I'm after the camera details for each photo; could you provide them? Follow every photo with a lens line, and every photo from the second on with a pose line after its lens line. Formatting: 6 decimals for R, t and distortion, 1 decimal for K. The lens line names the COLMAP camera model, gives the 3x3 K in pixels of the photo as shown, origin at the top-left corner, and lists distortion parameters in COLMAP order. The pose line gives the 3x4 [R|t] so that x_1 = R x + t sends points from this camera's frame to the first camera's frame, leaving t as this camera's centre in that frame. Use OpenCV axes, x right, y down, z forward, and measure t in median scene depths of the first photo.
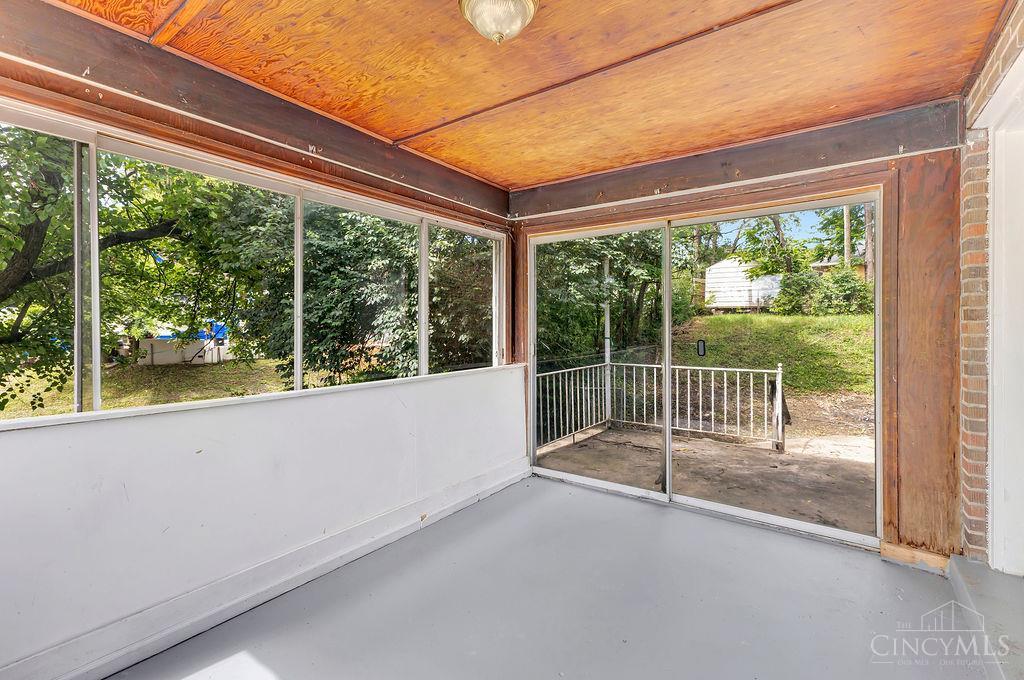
lens RADIAL K [[451.8, 0, 514.0], [0, 451.8, 330.3], [0, 0, 1]] dist [0.028275, 0.000364]
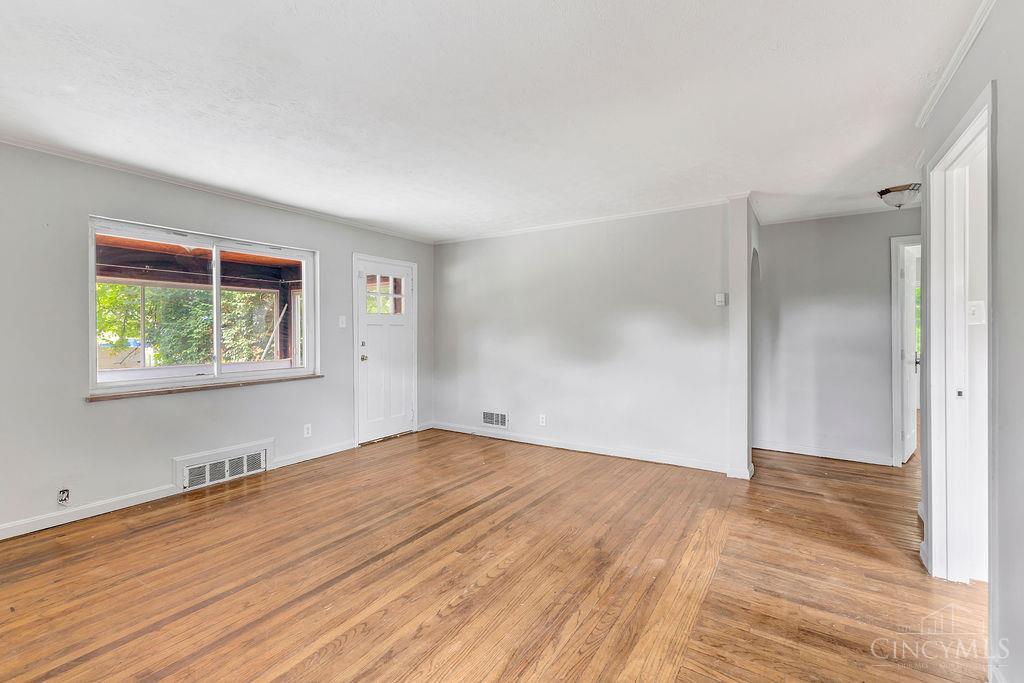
lens RADIAL K [[451.8, 0, 513.6], [0, 451.8, 332.7], [0, 0, 1]] dist [0.028275, 0.000364]
pose [[0.999130, 0.000191, 0.041702, 0.871269], [-0.000334, 0.999994, 0.003411, -0.040787], [-0.041701, -0.003422, 0.999124, -0.934448]]
